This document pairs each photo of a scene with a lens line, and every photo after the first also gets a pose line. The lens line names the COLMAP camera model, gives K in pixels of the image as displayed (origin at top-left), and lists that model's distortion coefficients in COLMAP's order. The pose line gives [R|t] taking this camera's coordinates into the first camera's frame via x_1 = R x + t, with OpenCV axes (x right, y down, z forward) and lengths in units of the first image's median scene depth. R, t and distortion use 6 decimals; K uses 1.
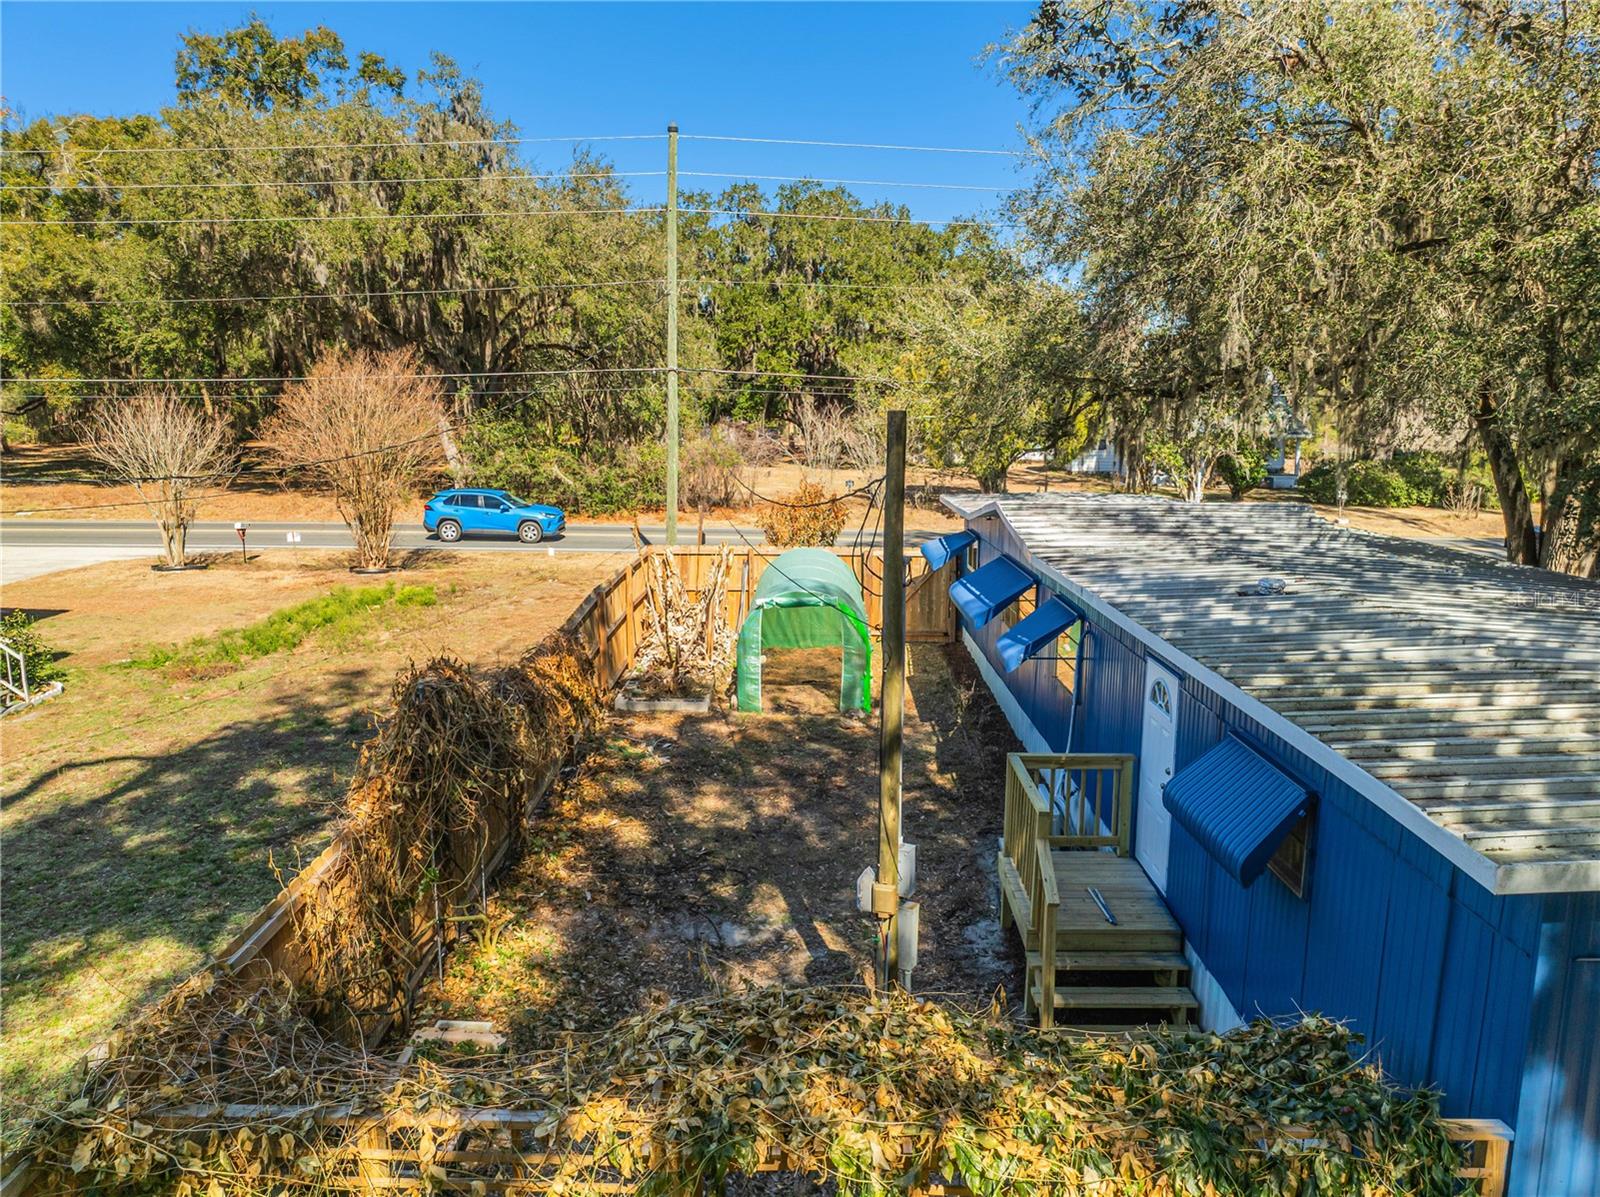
lens RADIAL K [[1135.7, 0, 800.0], [0, 1135.7, 598.5], [0, 0, 1]] dist [-0.031800, 0.007436]
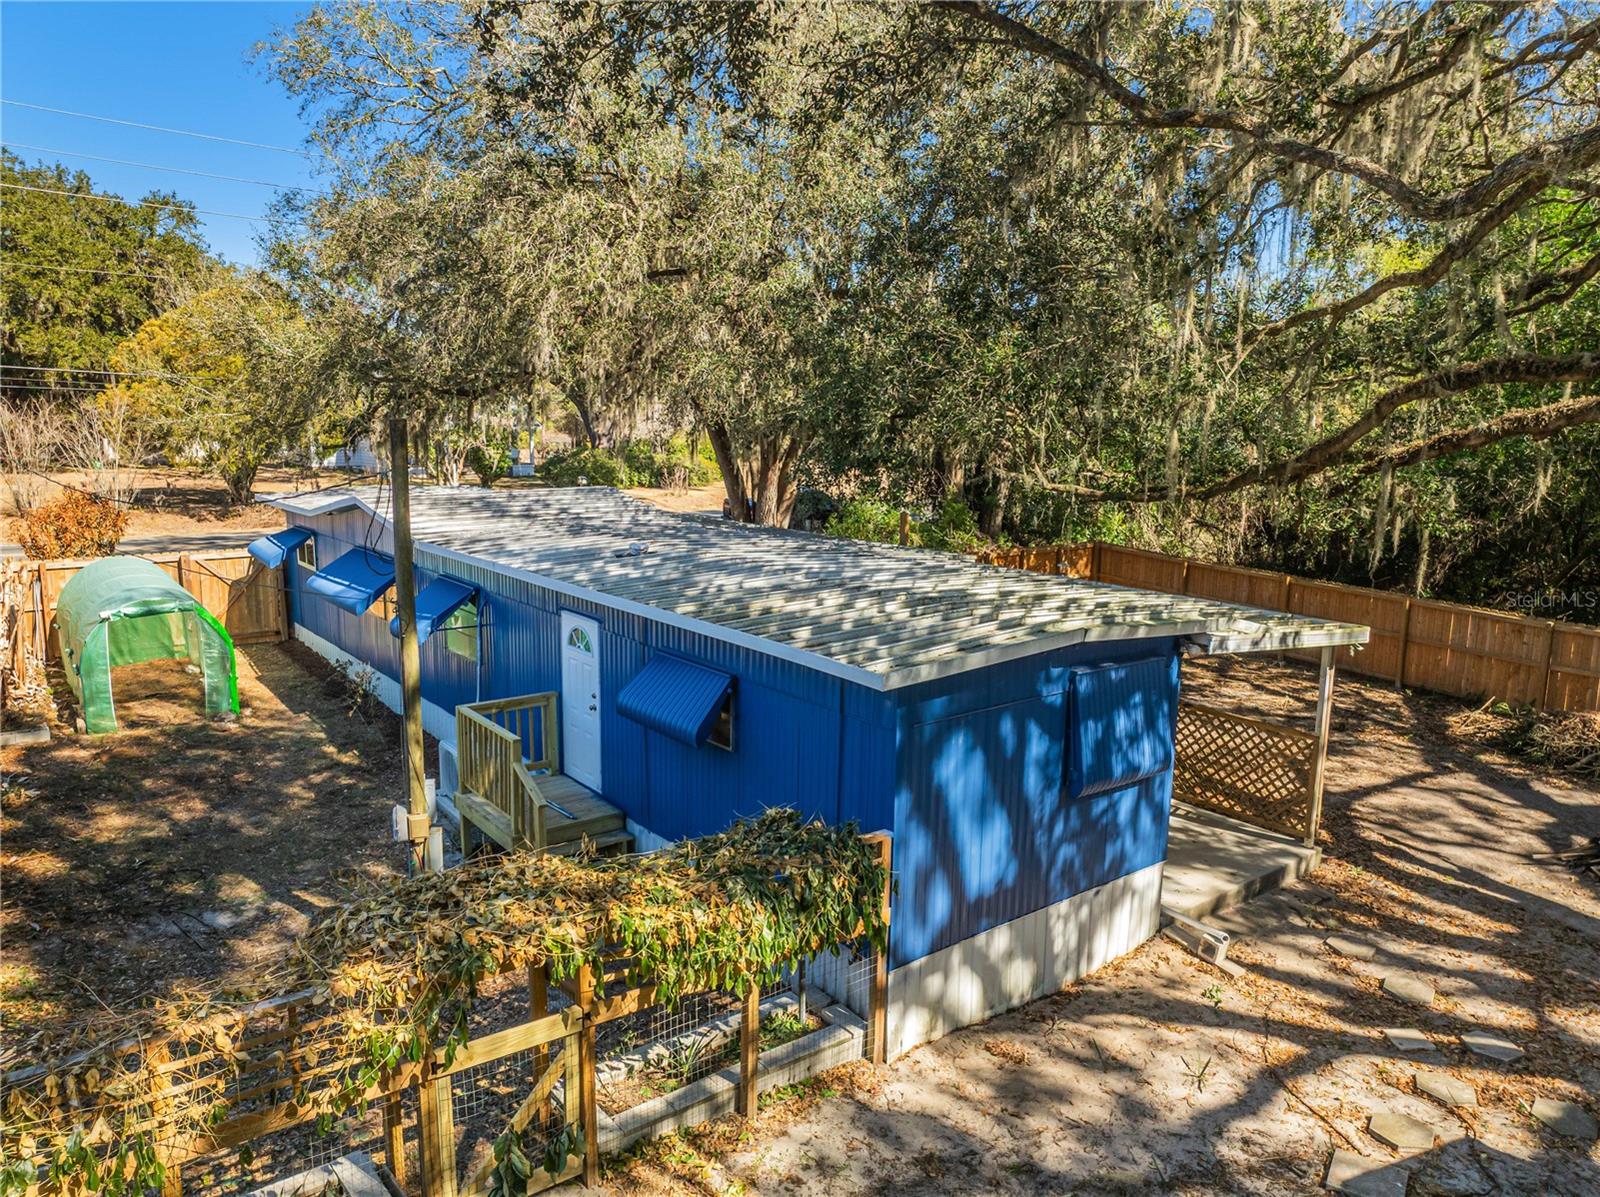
lens RADIAL K [[1135.7, 0, 800.0], [0, 1135.7, 598.5], [0, 0, 1]] dist [-0.031800, 0.007436]
pose [[0.788681, -0.099165, 0.606752, -0.174973], [0.095015, 0.994709, 0.039067, 0.009914], [-0.607416, 0.026839, 0.793930, -0.112200]]
